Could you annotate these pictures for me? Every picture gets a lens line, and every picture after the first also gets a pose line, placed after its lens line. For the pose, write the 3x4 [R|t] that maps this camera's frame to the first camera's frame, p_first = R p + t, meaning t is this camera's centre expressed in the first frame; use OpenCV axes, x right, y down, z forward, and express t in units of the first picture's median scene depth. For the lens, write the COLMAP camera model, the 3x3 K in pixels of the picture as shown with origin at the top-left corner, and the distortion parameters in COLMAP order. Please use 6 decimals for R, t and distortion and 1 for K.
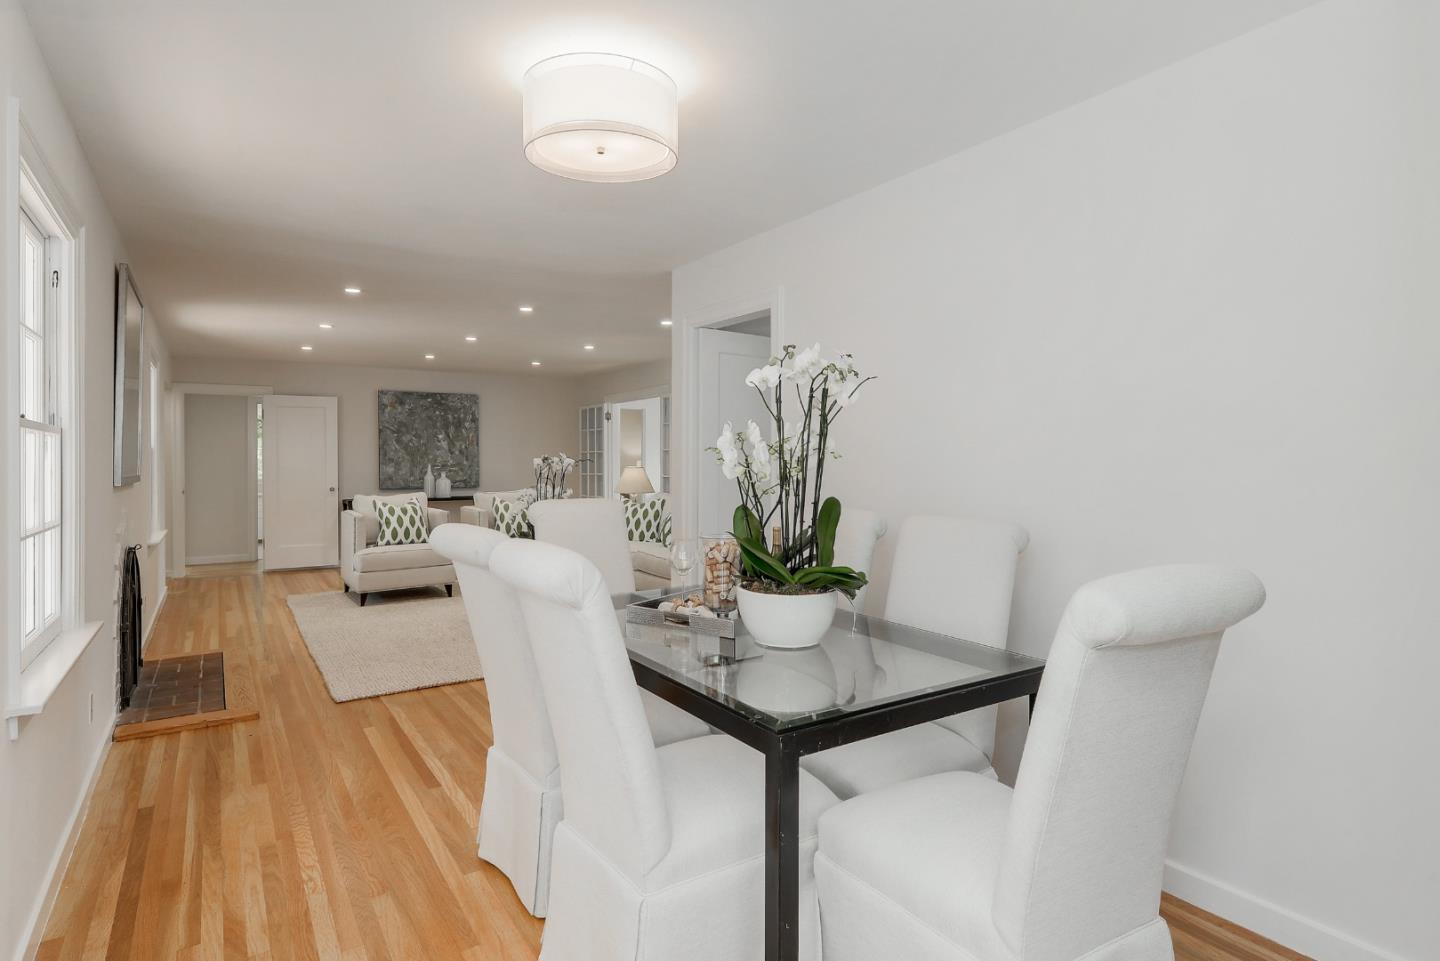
lens RADIAL K [[788.5, 0, 719.6], [0, 788.5, 479.1], [0, 0, 1]] dist [-0.007567, -0.000582]
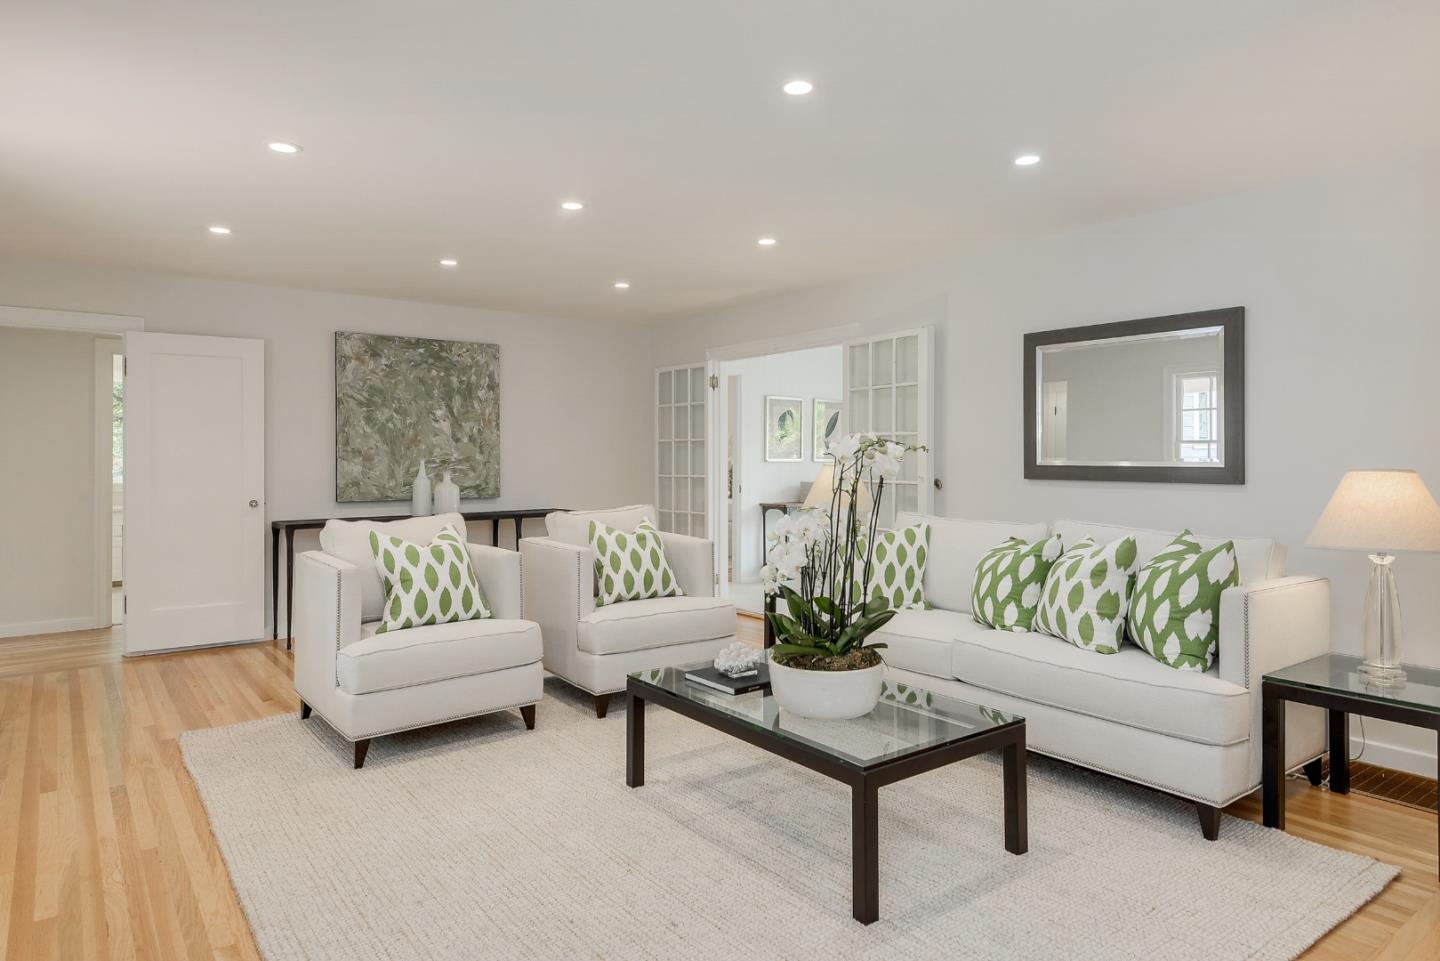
lens RADIAL K [[882.4, 0, 720.3], [0, 882.4, 468.2], [0, 0, 1]] dist [0.004922, -0.003047]
pose [[0.997156, 0.000694, 0.075366, -0.216687], [0.000206, 0.999929, -0.011927, -0.004831], [-0.075369, 0.011909, 0.997085, 0.360539]]
